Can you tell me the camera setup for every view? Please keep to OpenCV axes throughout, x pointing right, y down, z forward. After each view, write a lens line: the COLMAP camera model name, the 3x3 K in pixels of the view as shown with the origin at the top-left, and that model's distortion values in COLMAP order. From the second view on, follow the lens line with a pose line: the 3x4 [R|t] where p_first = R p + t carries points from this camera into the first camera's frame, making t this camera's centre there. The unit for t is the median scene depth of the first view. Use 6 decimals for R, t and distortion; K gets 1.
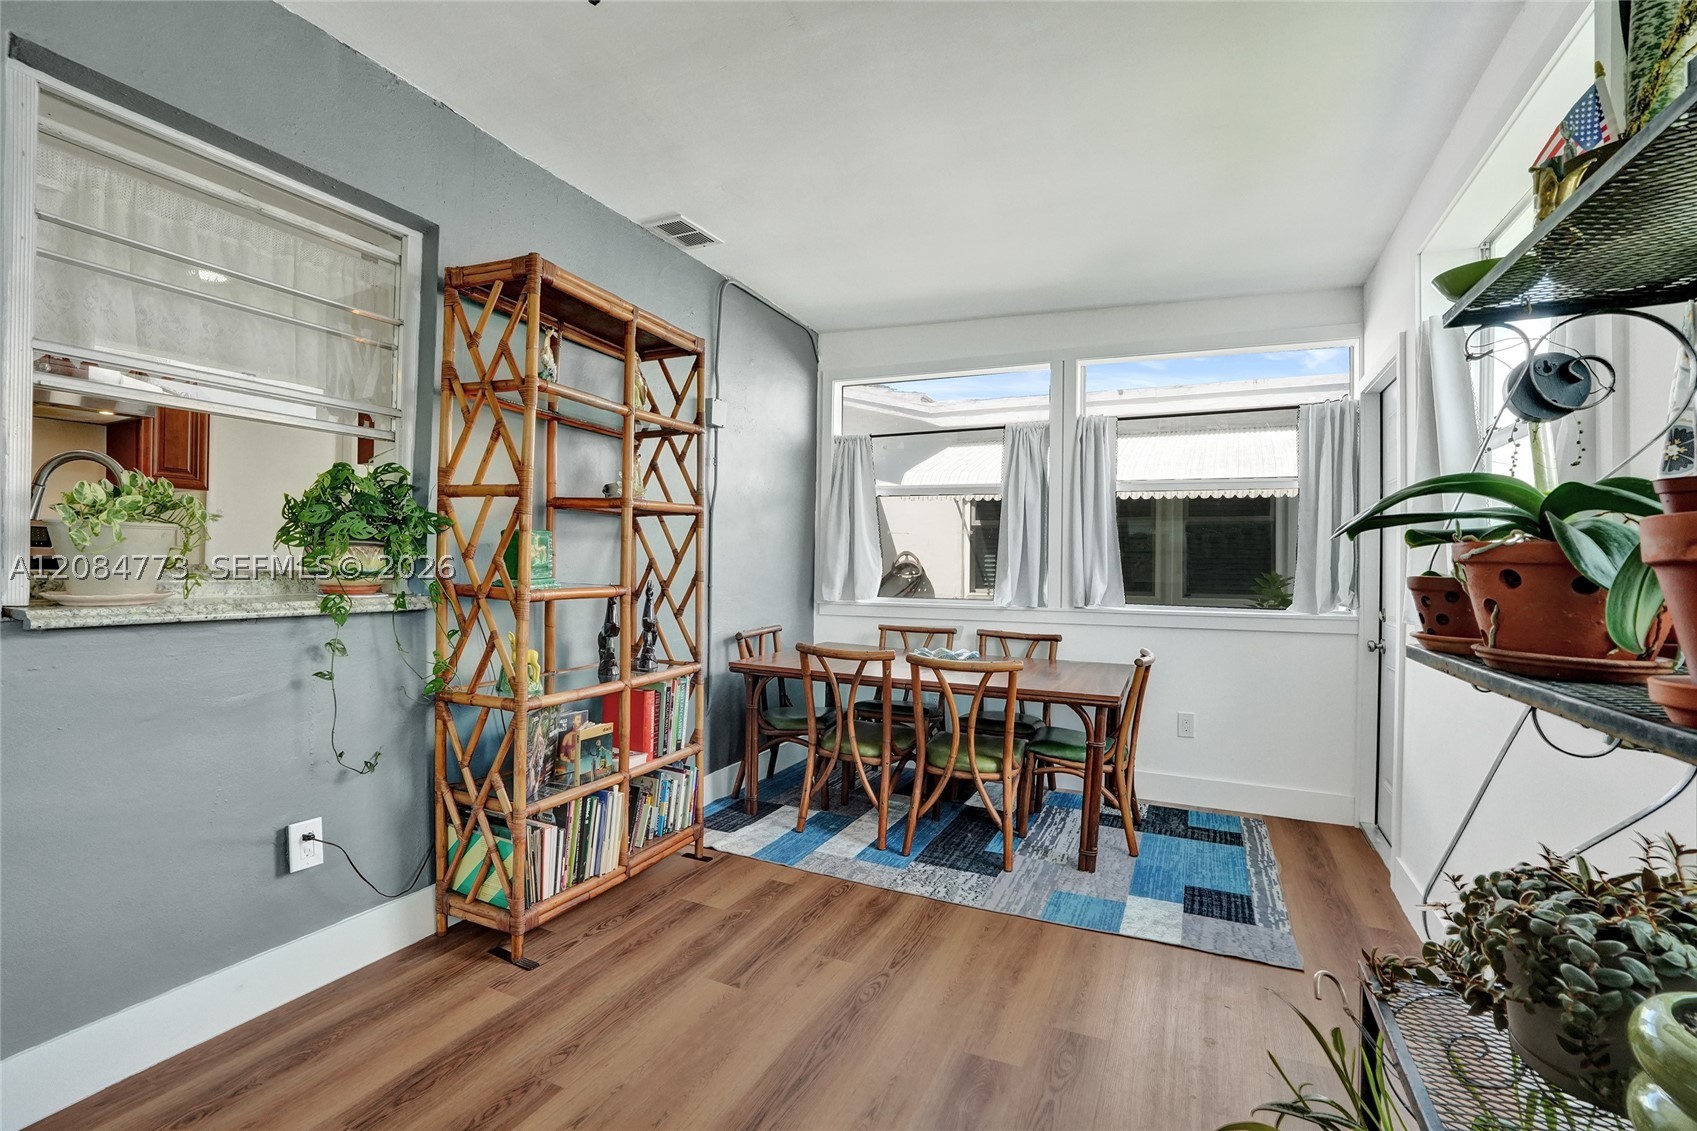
lens RADIAL K [[788.0, 0, 839.1], [0, 788.0, 564.9], [0, 0, 1]] dist [-0.061077, 0.019702]
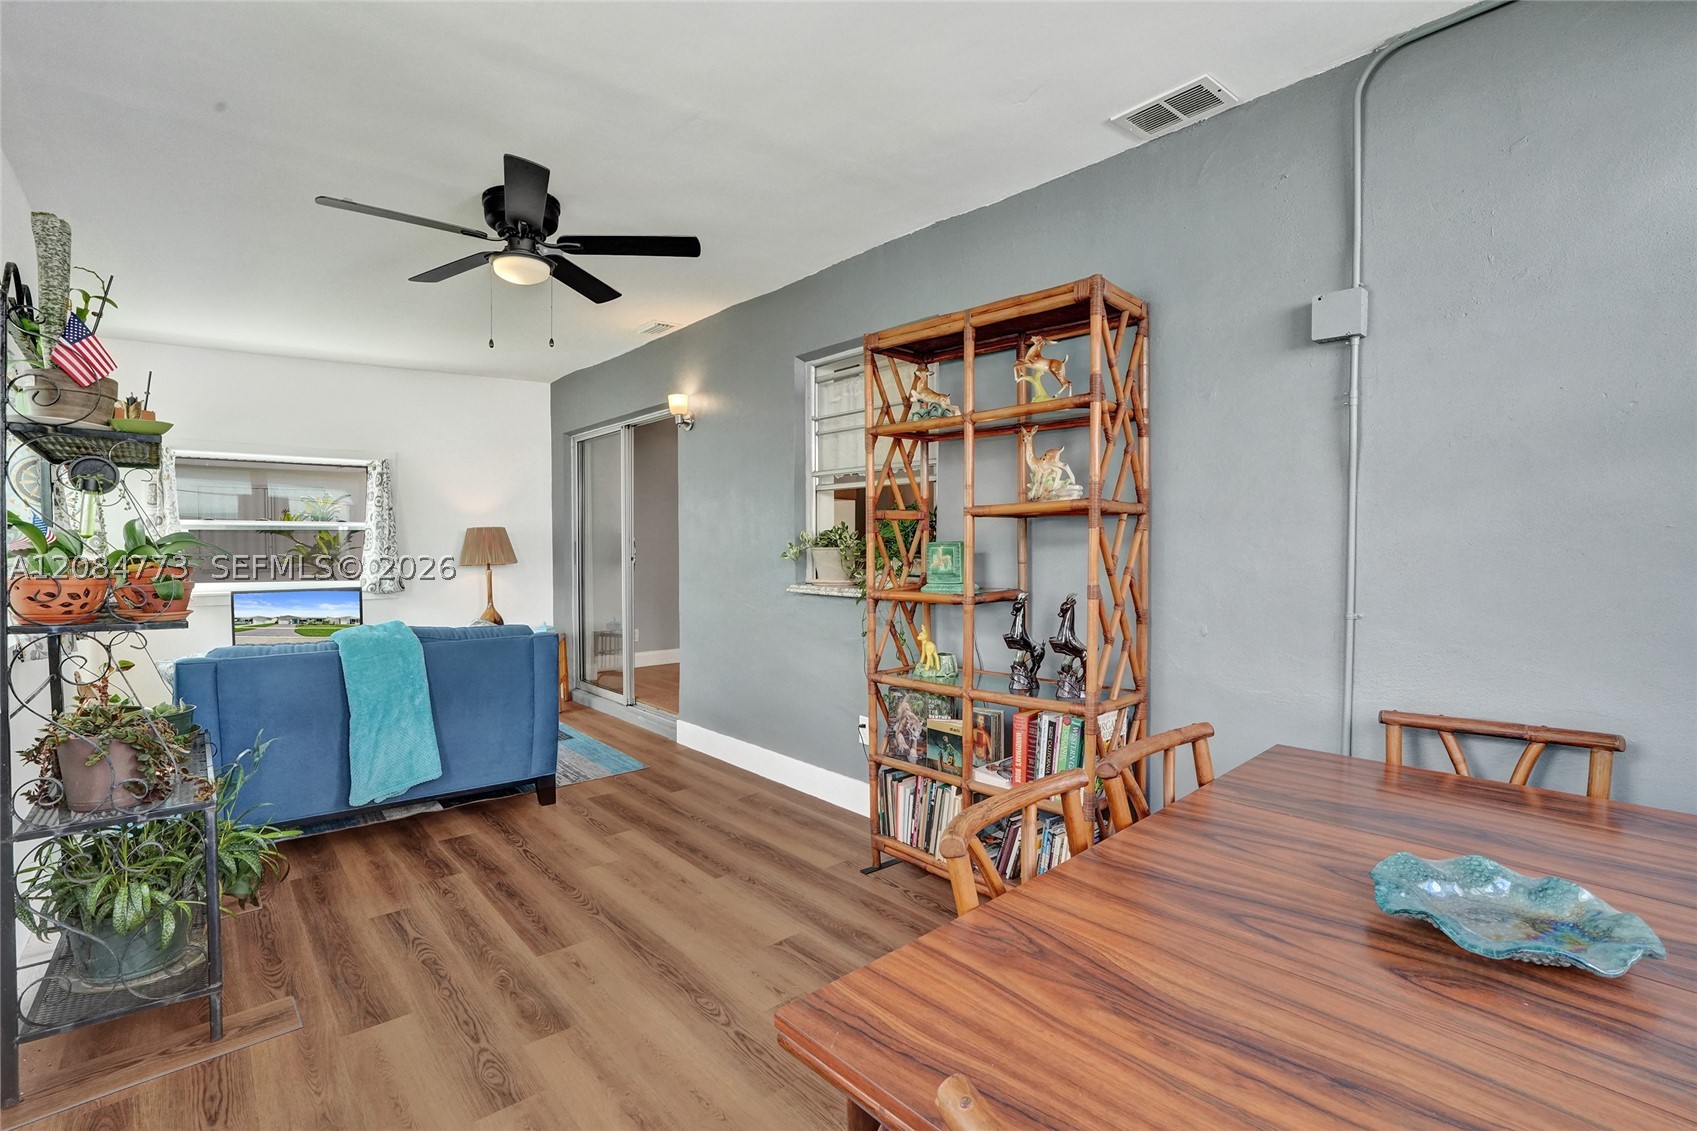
lens RADIAL K [[788.0, 0, 849.7], [0, 788.0, 569.9], [0, 0, 1]] dist [-0.061077, 0.019702]
pose [[-0.406023, 0.012427, -0.913778, 0.609482], [-0.006574, 0.999842, 0.016519, -0.017132], [0.913839, 0.012714, -0.405877, 1.100363]]
